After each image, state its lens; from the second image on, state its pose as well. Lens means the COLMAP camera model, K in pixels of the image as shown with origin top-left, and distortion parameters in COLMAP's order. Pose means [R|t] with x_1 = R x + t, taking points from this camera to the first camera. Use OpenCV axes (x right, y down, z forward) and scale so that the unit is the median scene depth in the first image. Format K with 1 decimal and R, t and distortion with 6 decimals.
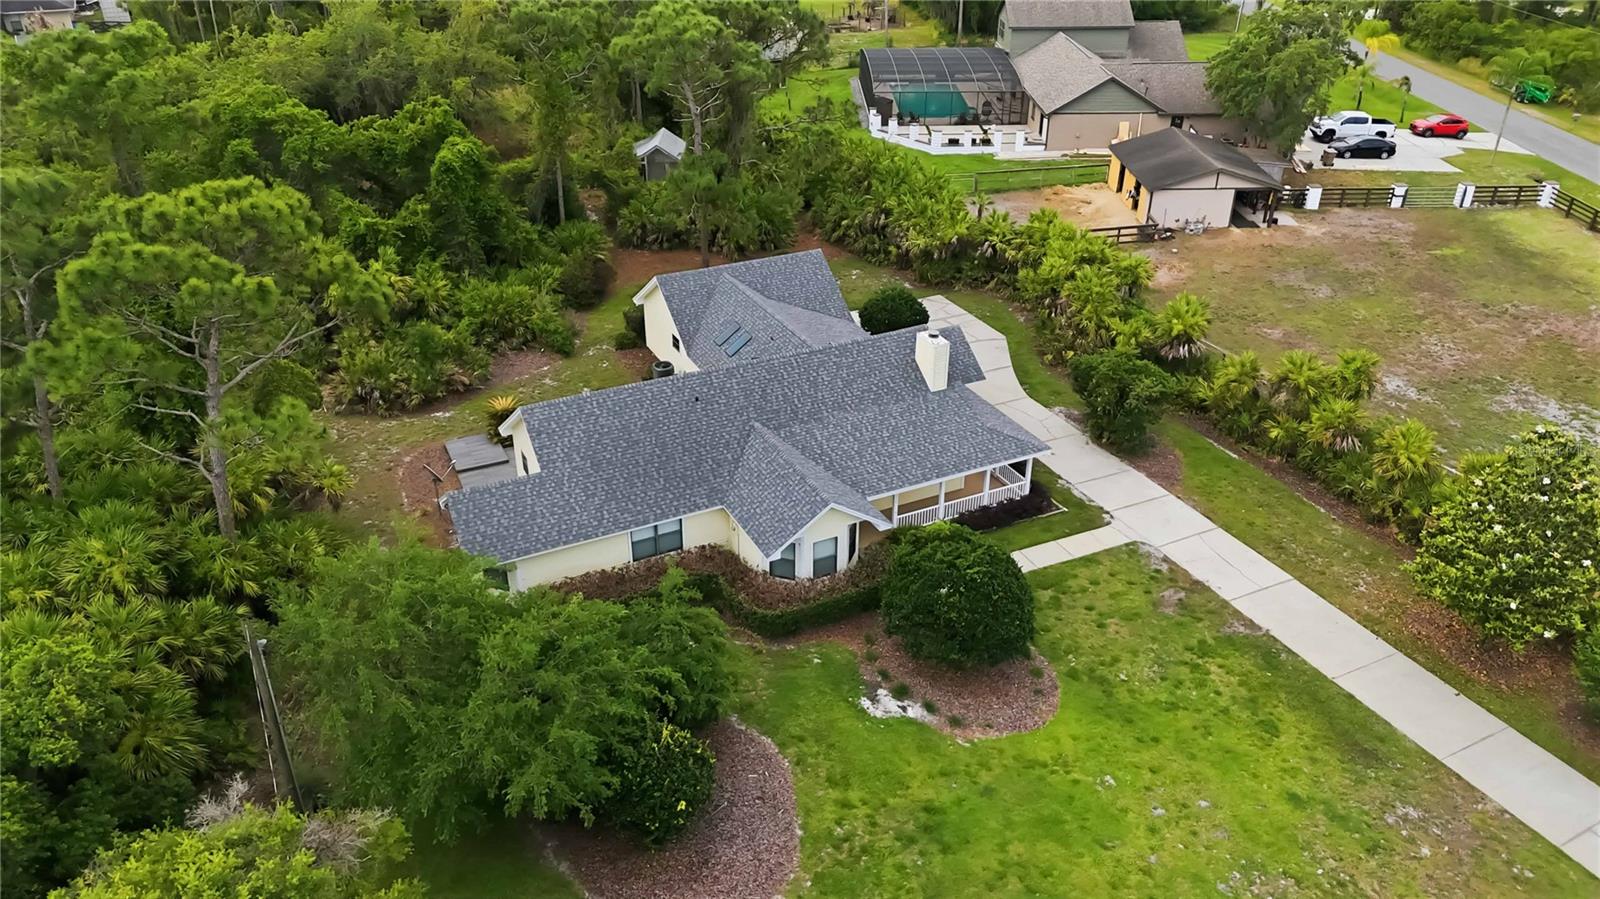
lens RADIAL K [[1170.6, 0, 806.1], [0, 1170.6, 452.6], [0, 0, 1]] dist [0.076429, -0.072727]
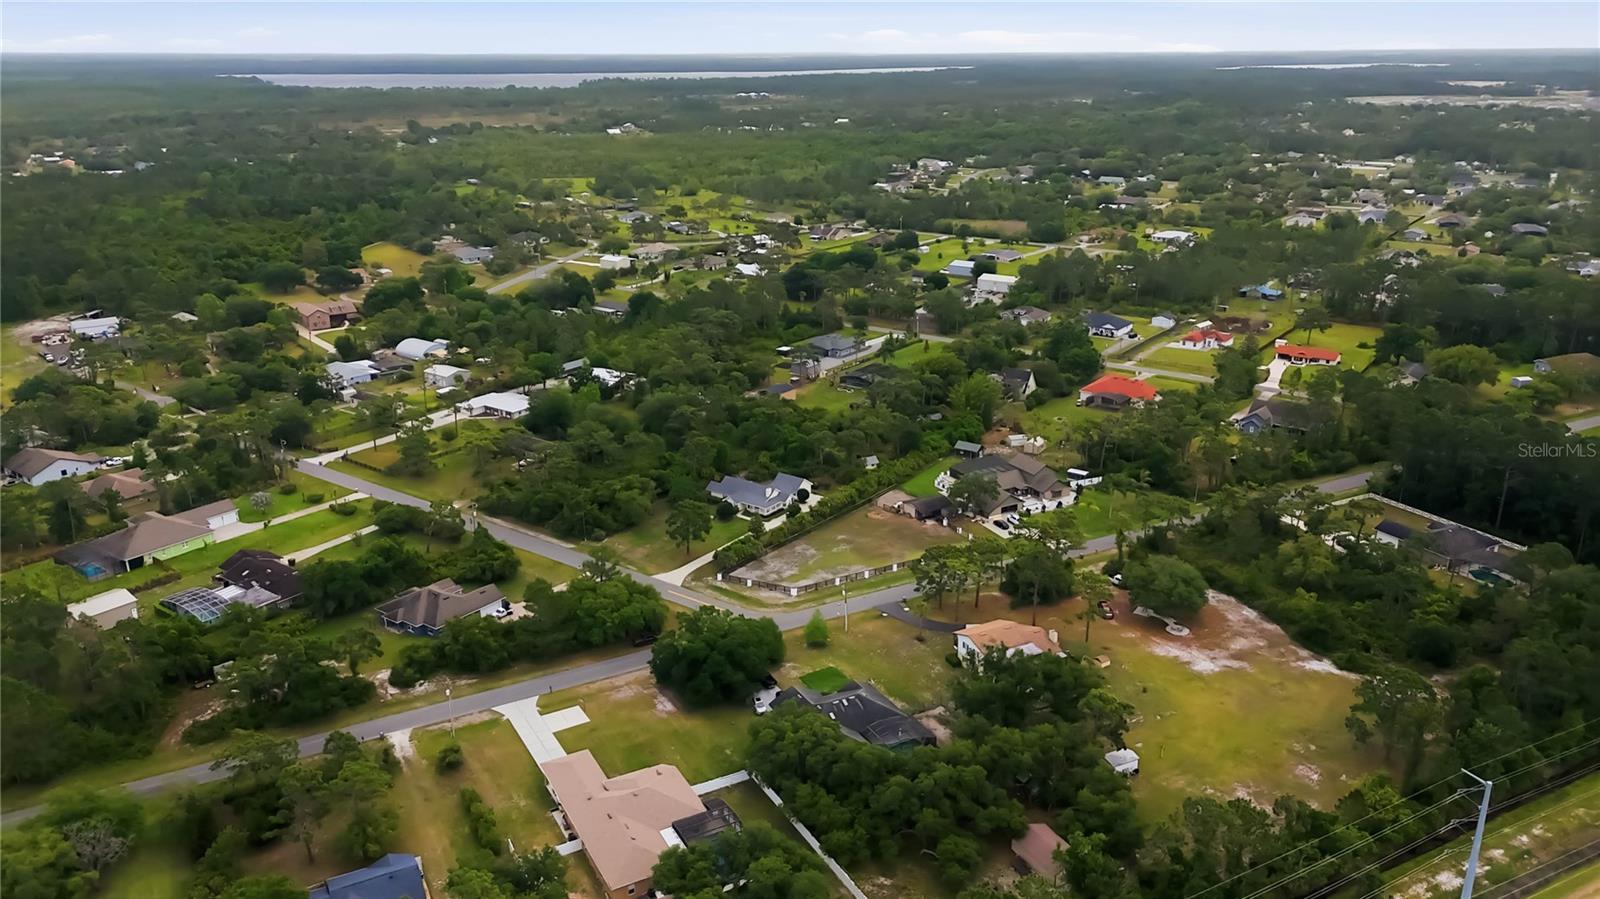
lens RADIAL K [[1170.6, 0, 806.1], [0, 1170.6, 452.6], [0, 0, 1]] dist [0.076429, -0.072727]
pose [[0.456174, 0.285271, -0.842927, 5.853852], [-0.435006, 0.897823, 0.068434, -0.846869], [0.776322, 0.335460, 0.533658, -2.482938]]
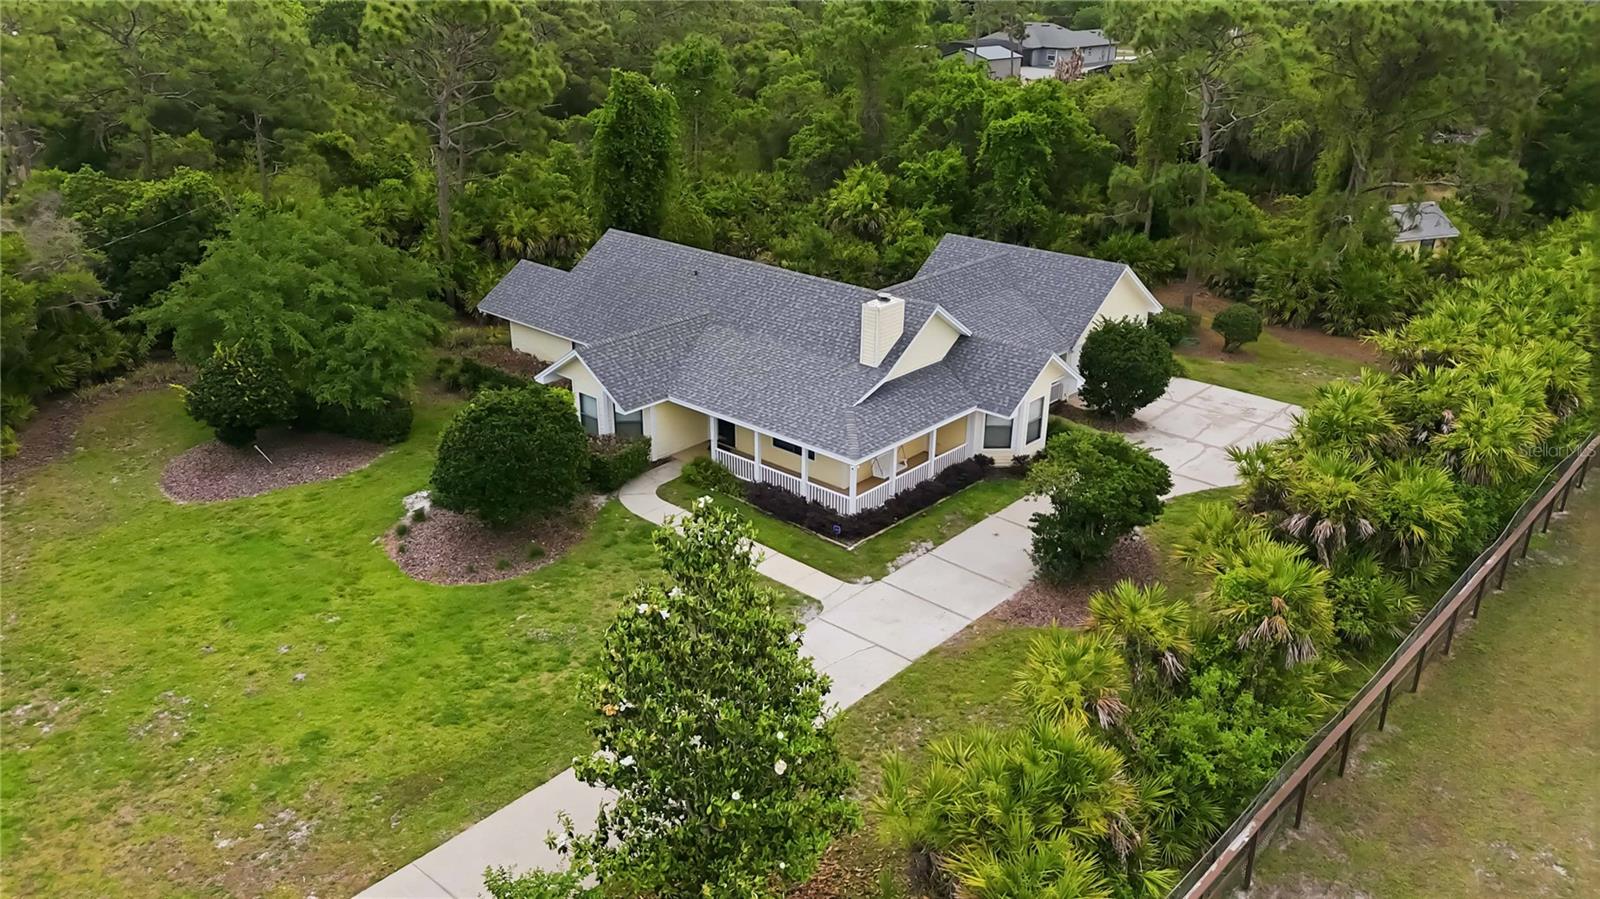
lens RADIAL K [[1170.6, 0, 806.1], [0, 1170.6, 452.6], [0, 0, 1]] dist [0.076429, -0.072727]
pose [[0.376663, 0.360709, -0.853238, 0.854805], [-0.465559, 0.870012, 0.162279, -0.117573], [0.800862, 0.336108, 0.495632, 0.600548]]
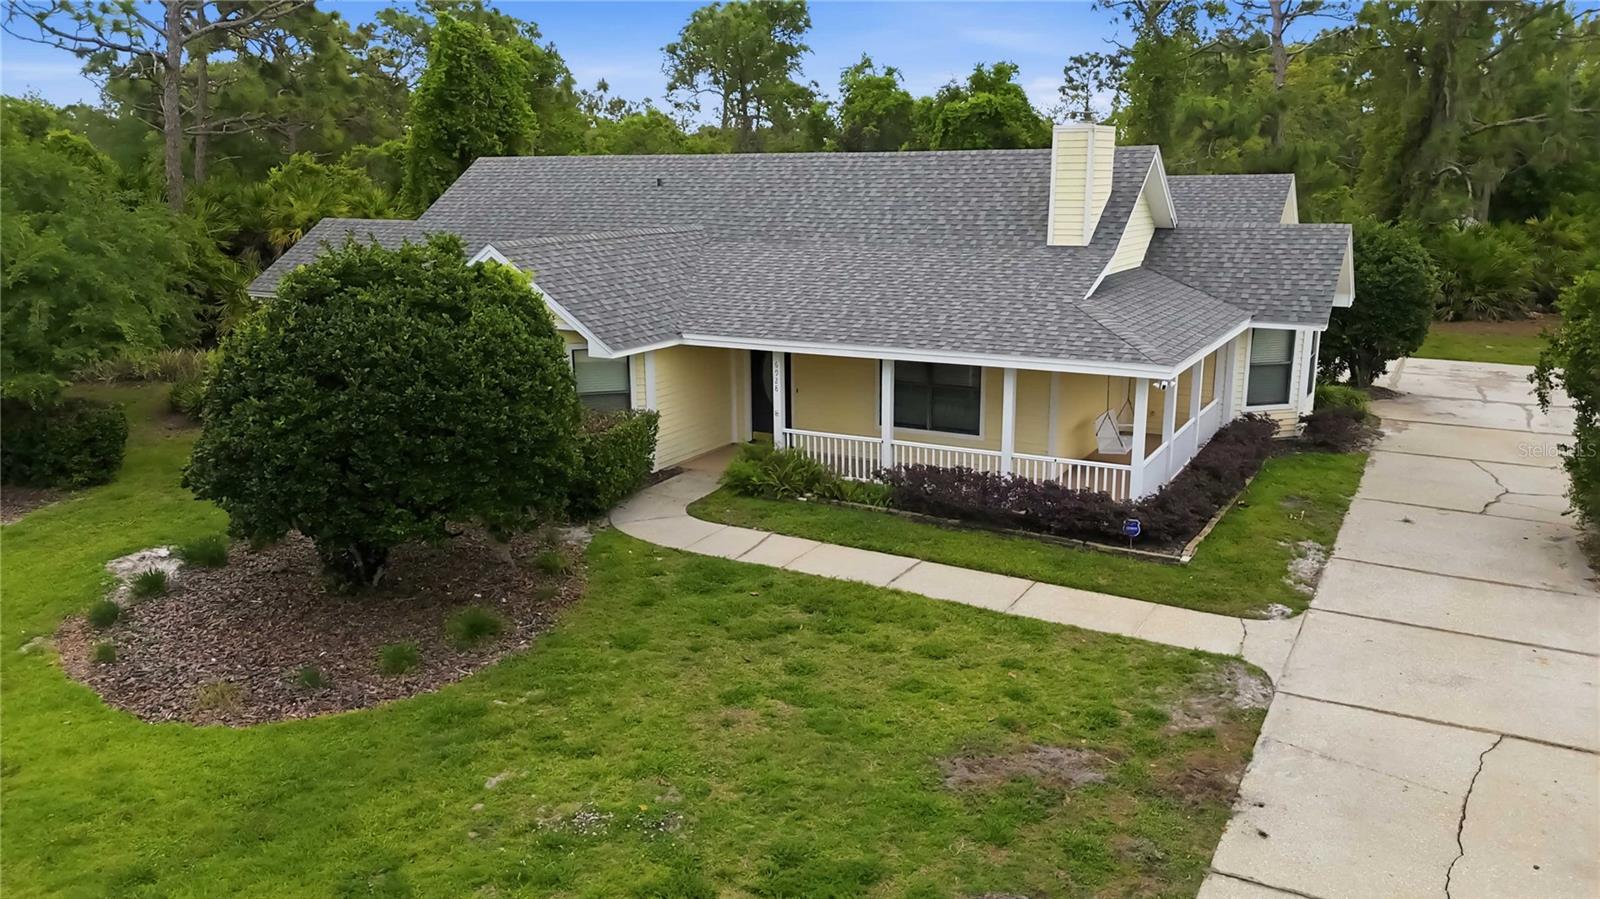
lens RADIAL K [[1179.0, 0, 800.0], [0, 1179.0, 449.5], [0, 0, 1]] dist [0.045471, -0.001063]
pose [[0.566536, 0.179820, -0.804177, 0.443146], [-0.399308, 0.913575, -0.077028, 0.093766], [0.720825, 0.364754, 0.589377, 0.723573]]
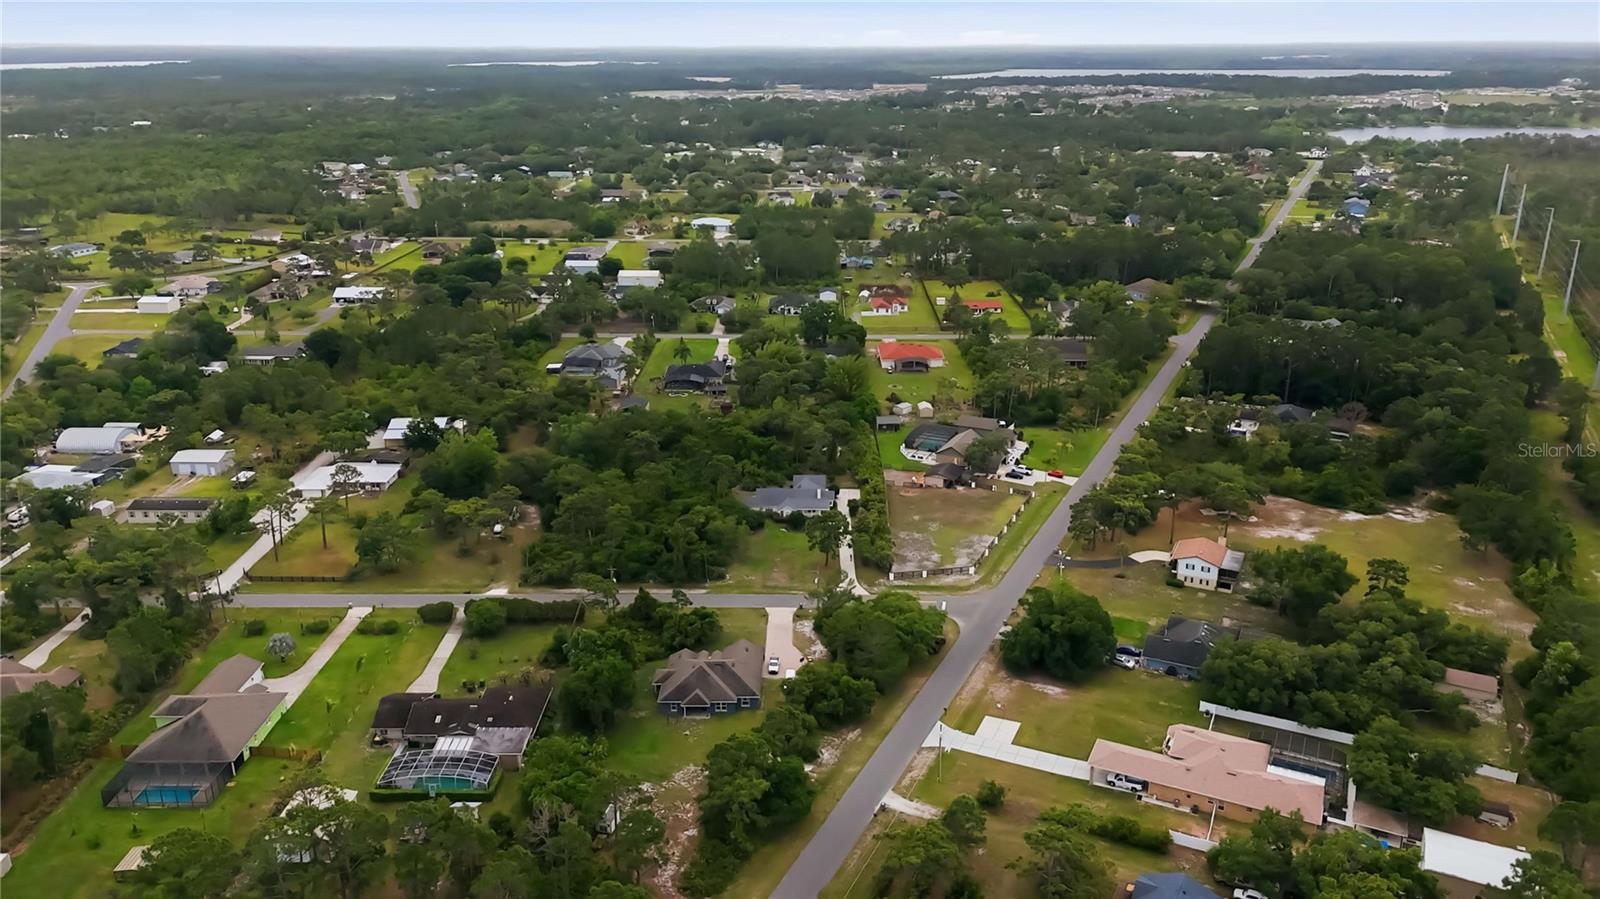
lens RADIAL K [[1170.6, 0, 806.1], [0, 1170.6, 452.6], [0, 0, 1]] dist [0.076429, -0.072727]
pose [[0.892313, 0.146685, -0.426921, 2.856952], [-0.221752, 0.966194, -0.131514, 0.585692], [0.393197, 0.212022, 0.894674, -5.000992]]
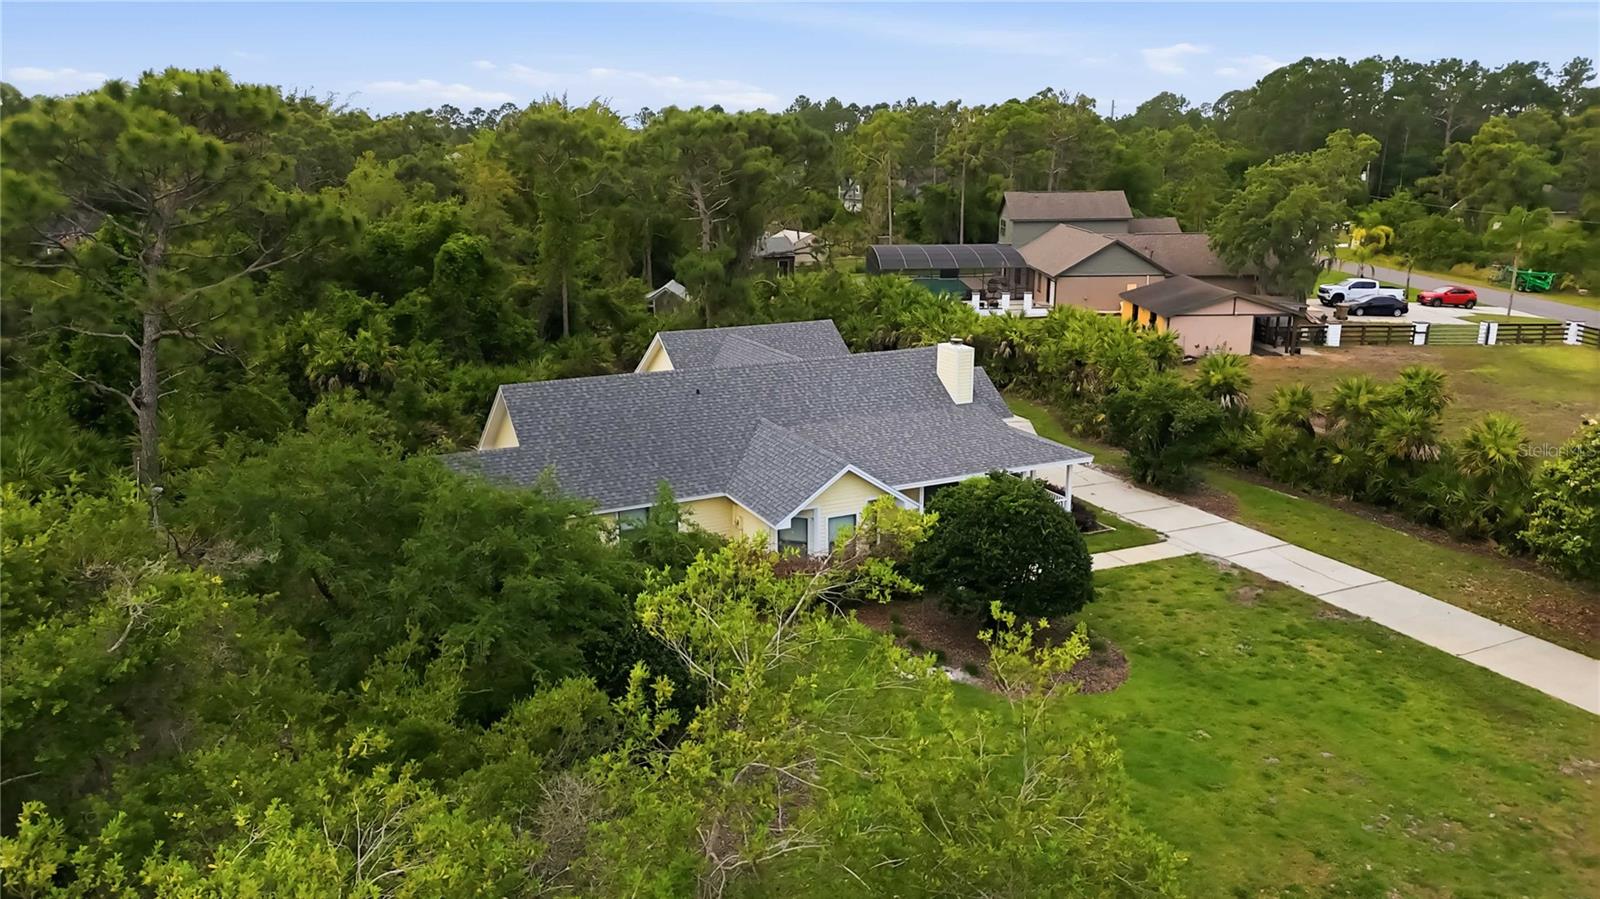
lens RADIAL K [[1170.6, 0, 806.1], [0, 1170.6, 452.6], [0, 0, 1]] dist [0.076429, -0.072727]
pose [[0.999964, -0.005999, -0.006005, -0.004328], [0.004286, 0.967504, -0.252821, 0.222043], [0.007326, 0.252786, 0.967494, 0.132547]]
